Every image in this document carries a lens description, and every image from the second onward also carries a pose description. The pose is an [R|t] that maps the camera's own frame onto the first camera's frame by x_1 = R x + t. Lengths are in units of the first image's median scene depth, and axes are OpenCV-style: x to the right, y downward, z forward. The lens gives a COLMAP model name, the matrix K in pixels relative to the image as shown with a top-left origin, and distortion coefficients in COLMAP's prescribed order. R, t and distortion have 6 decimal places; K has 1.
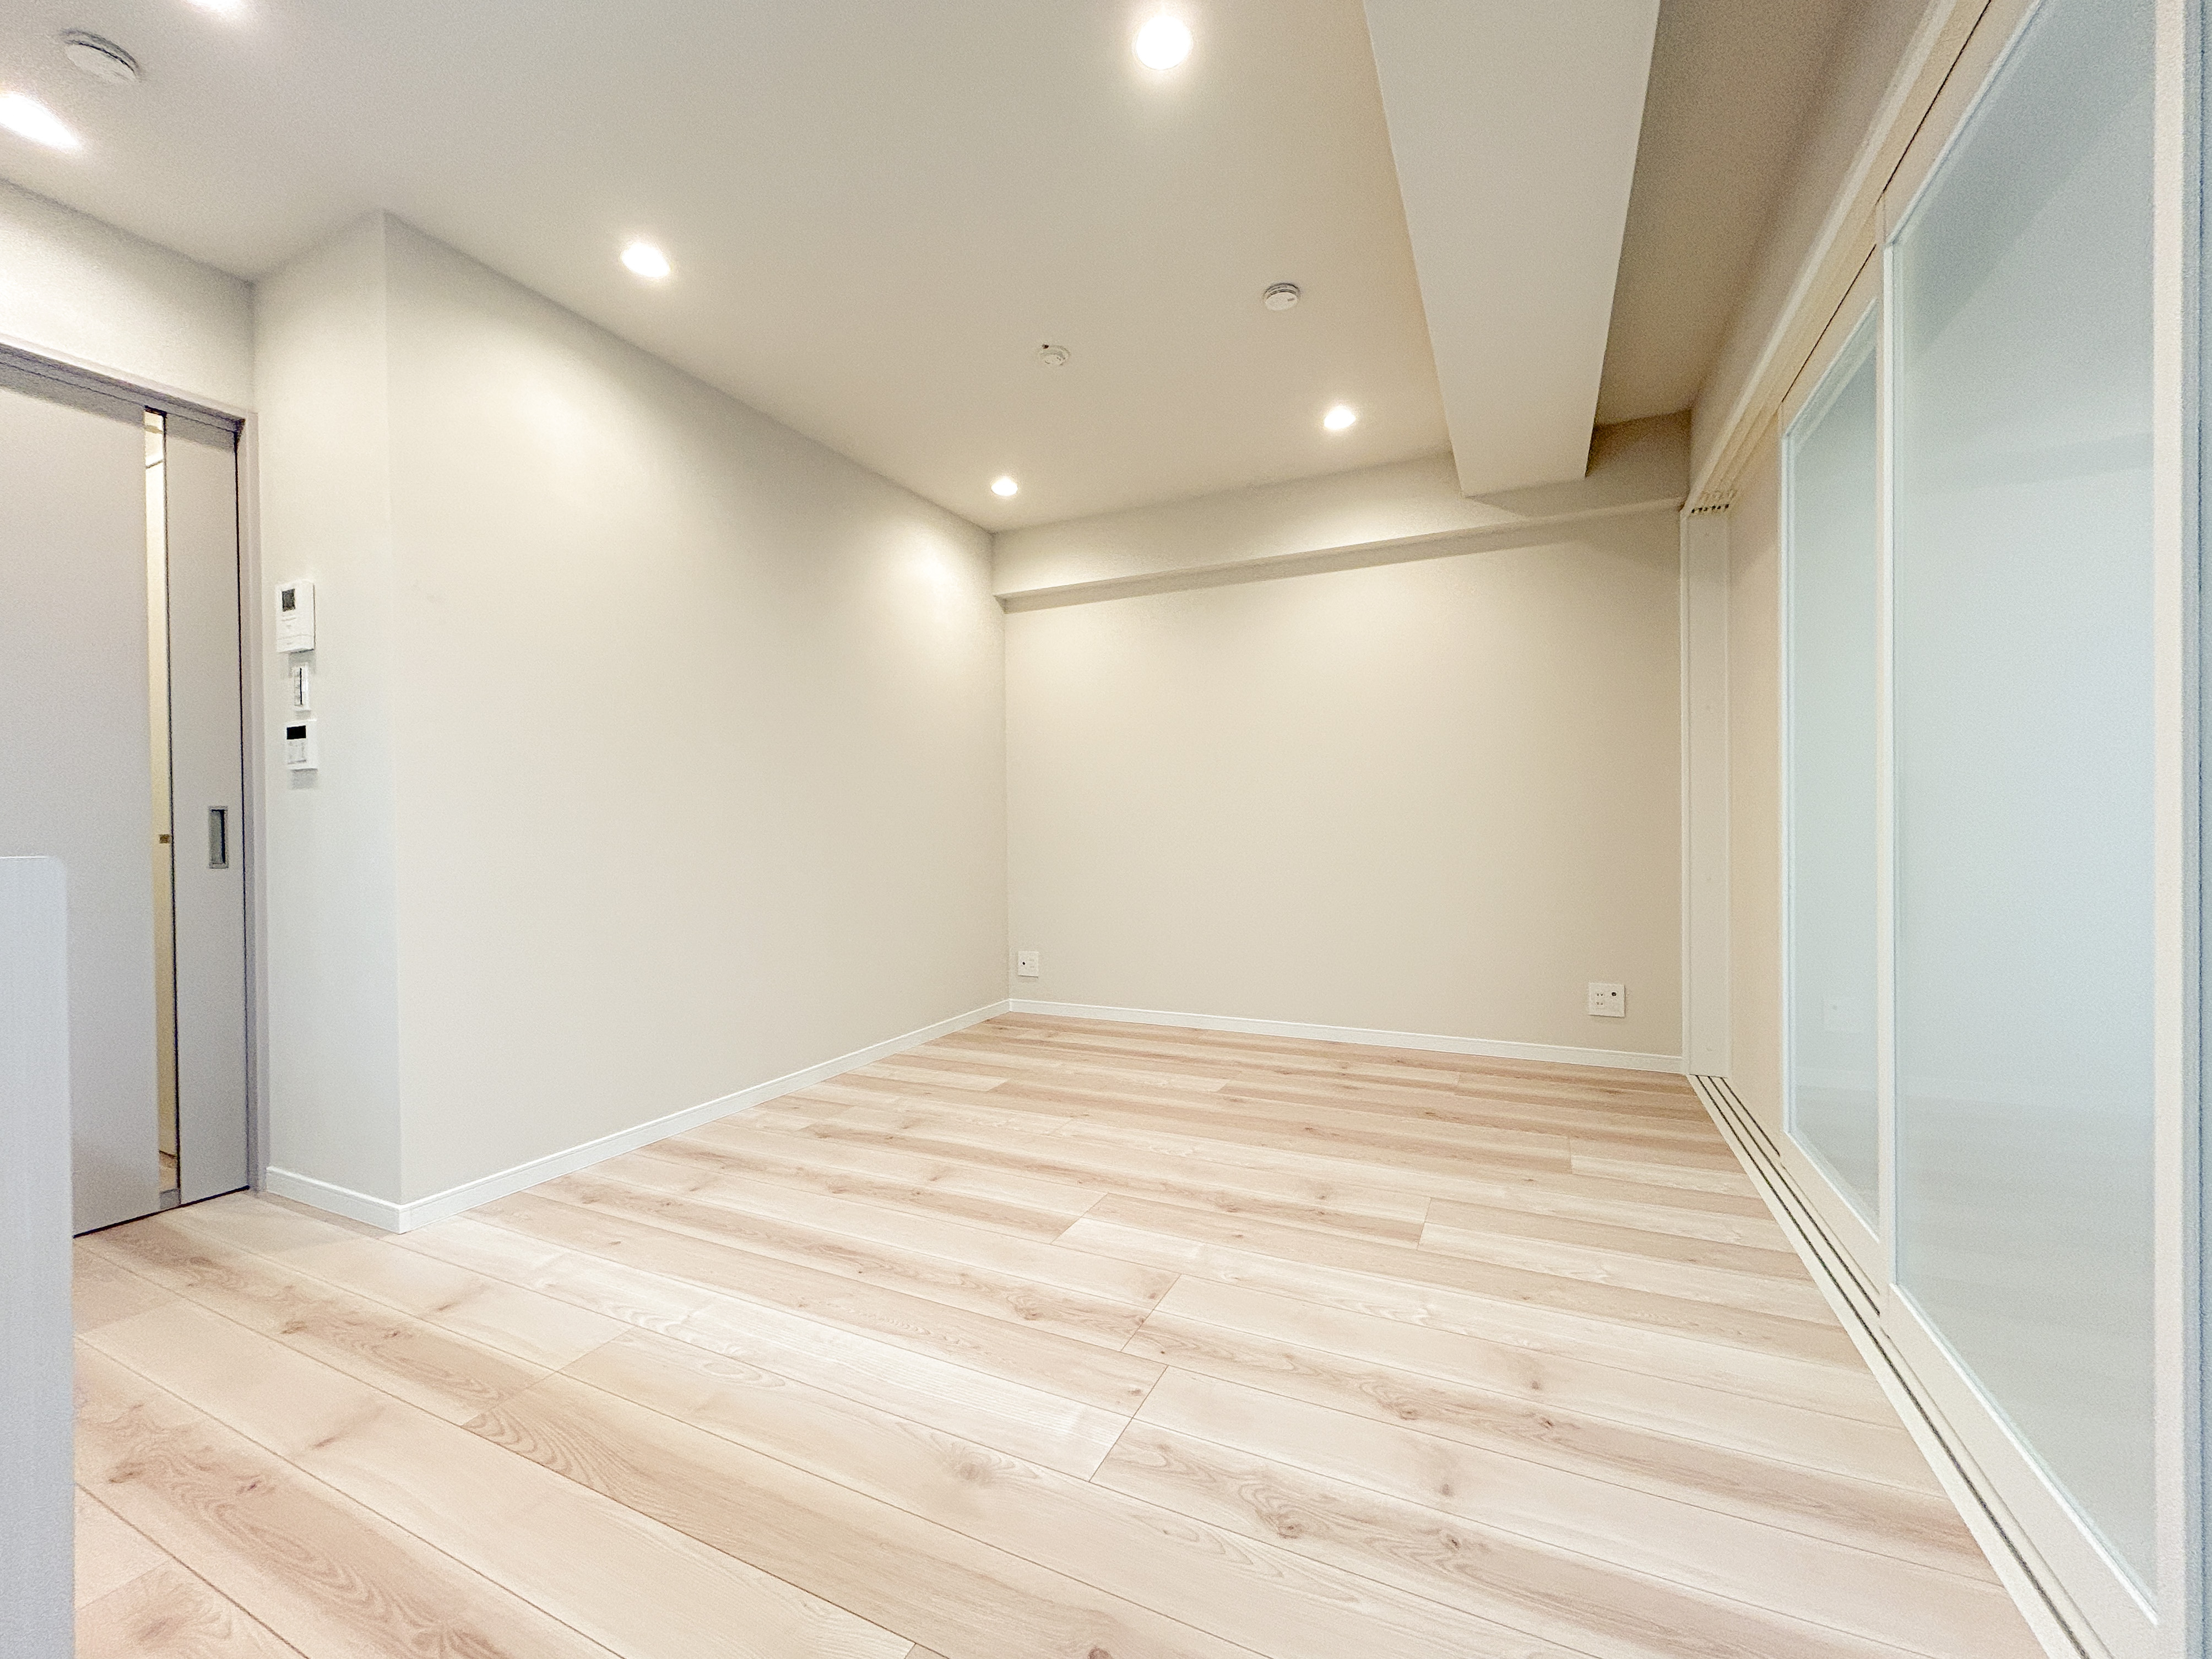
lens RADIAL K [[908.4, 0, 1088.5], [0, 908.4, 826.6], [0, 0, 1]] dist [-0.002612, 0.002414]
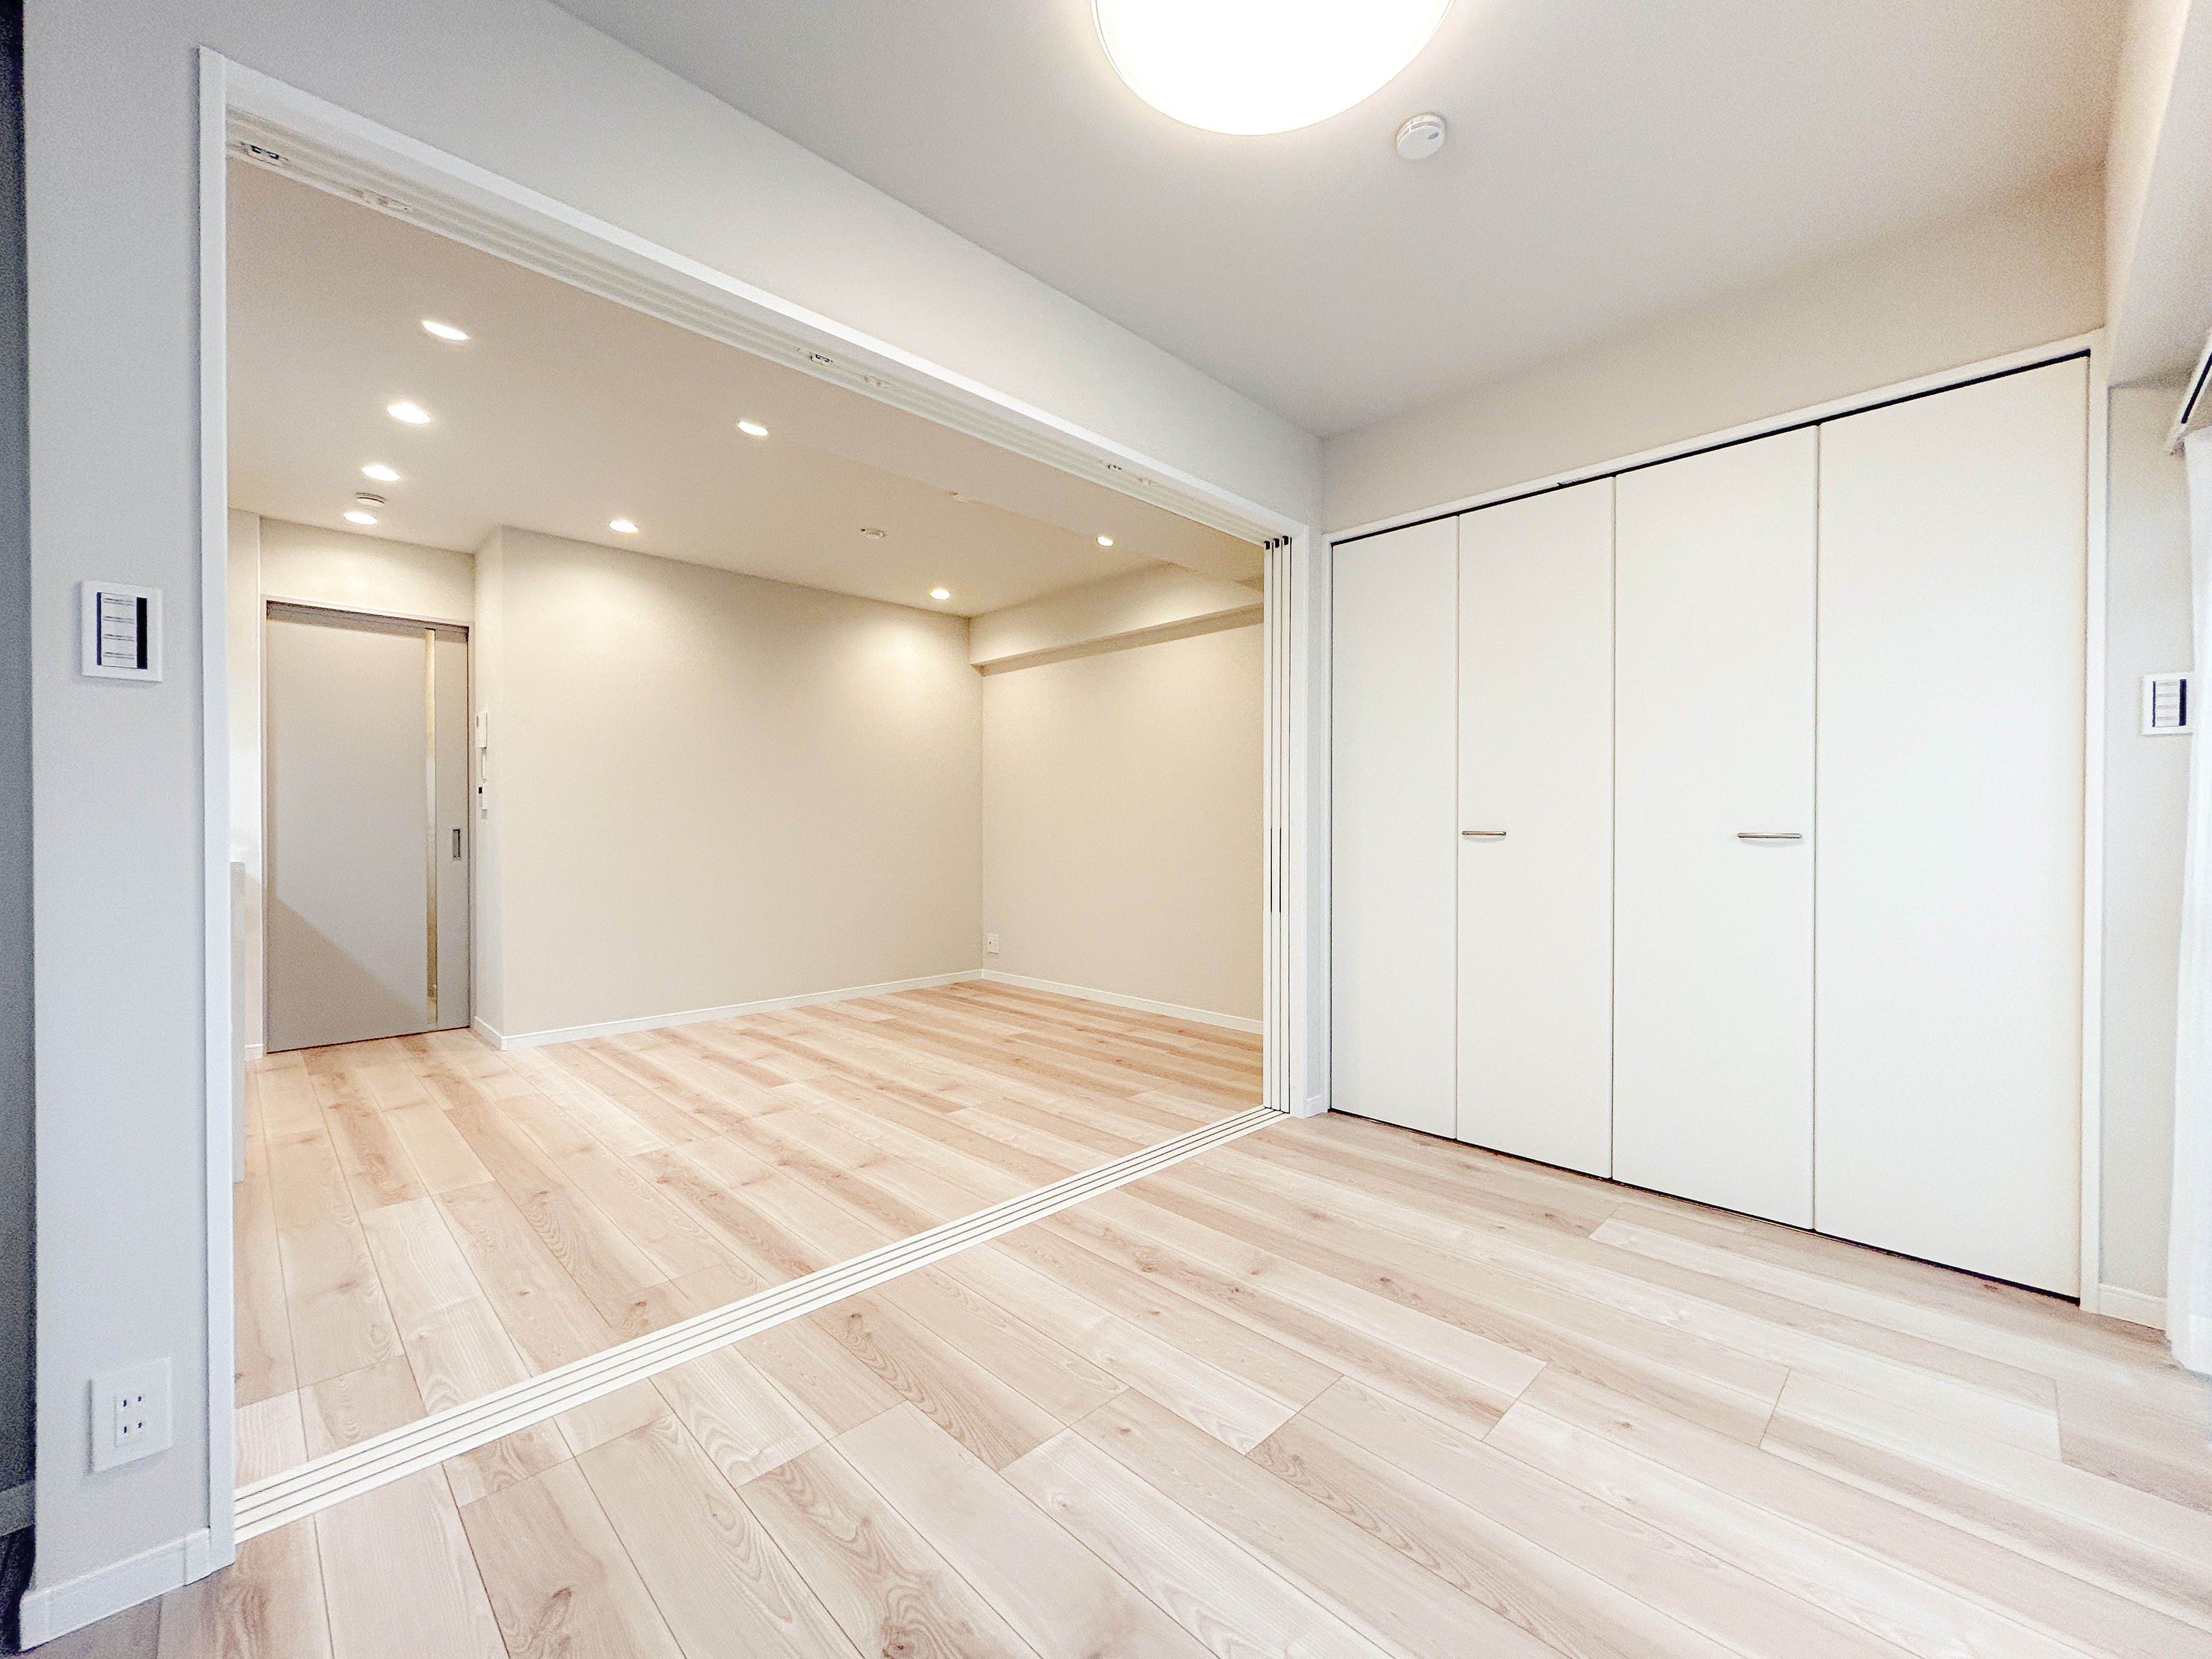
lens RADIAL K [[908.4, 0, 1085.6], [0, 908.4, 821.4], [0, 0, 1]] dist [-0.002612, 0.002414]
pose [[0.937995, 0.009051, -0.346530, 0.966549], [-0.009967, 0.999950, -0.000863, -0.047579], [0.346505, 0.004263, 0.938038, -0.349467]]
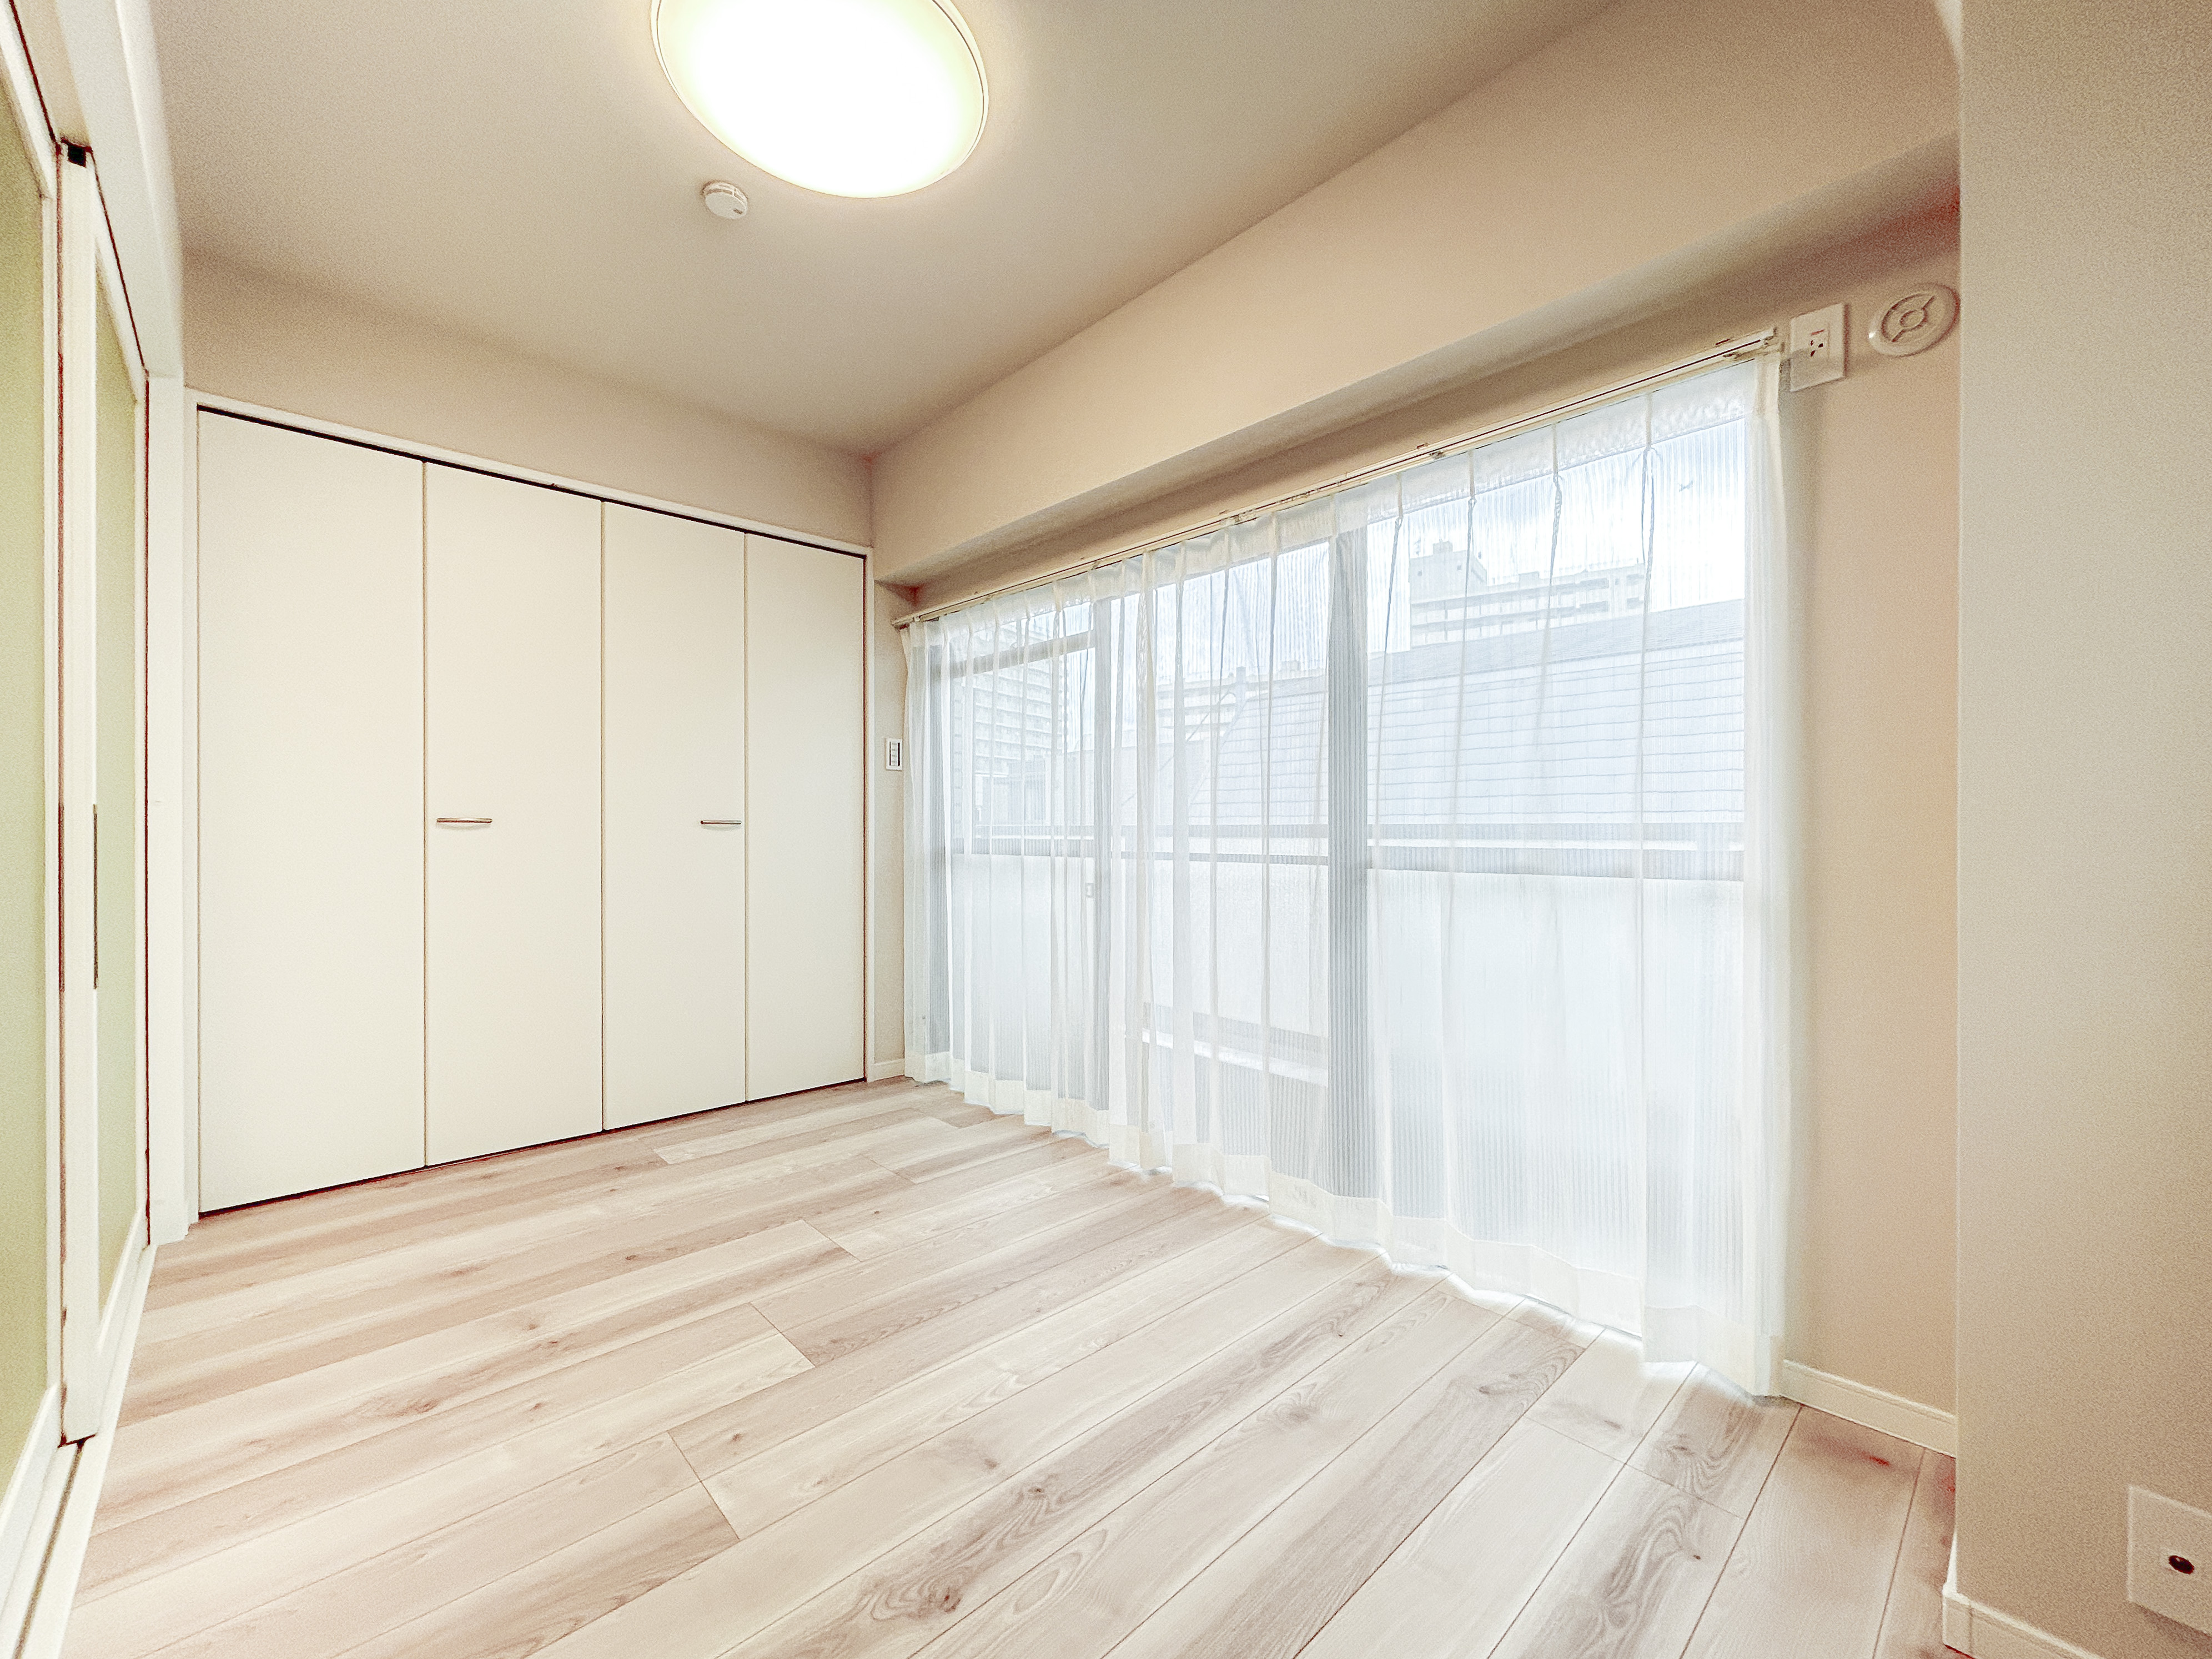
lens RADIAL K [[908.4, 0, 1128.9], [0, 908.4, 833.4], [0, 0, 1]] dist [-0.002612, 0.002414]
pose [[0.349500, 0.004019, 0.936928, 0.289064], [-0.002485, 0.999991, -0.003363, -0.022978], [-0.936933, -0.001153, 0.349507, -0.195898]]
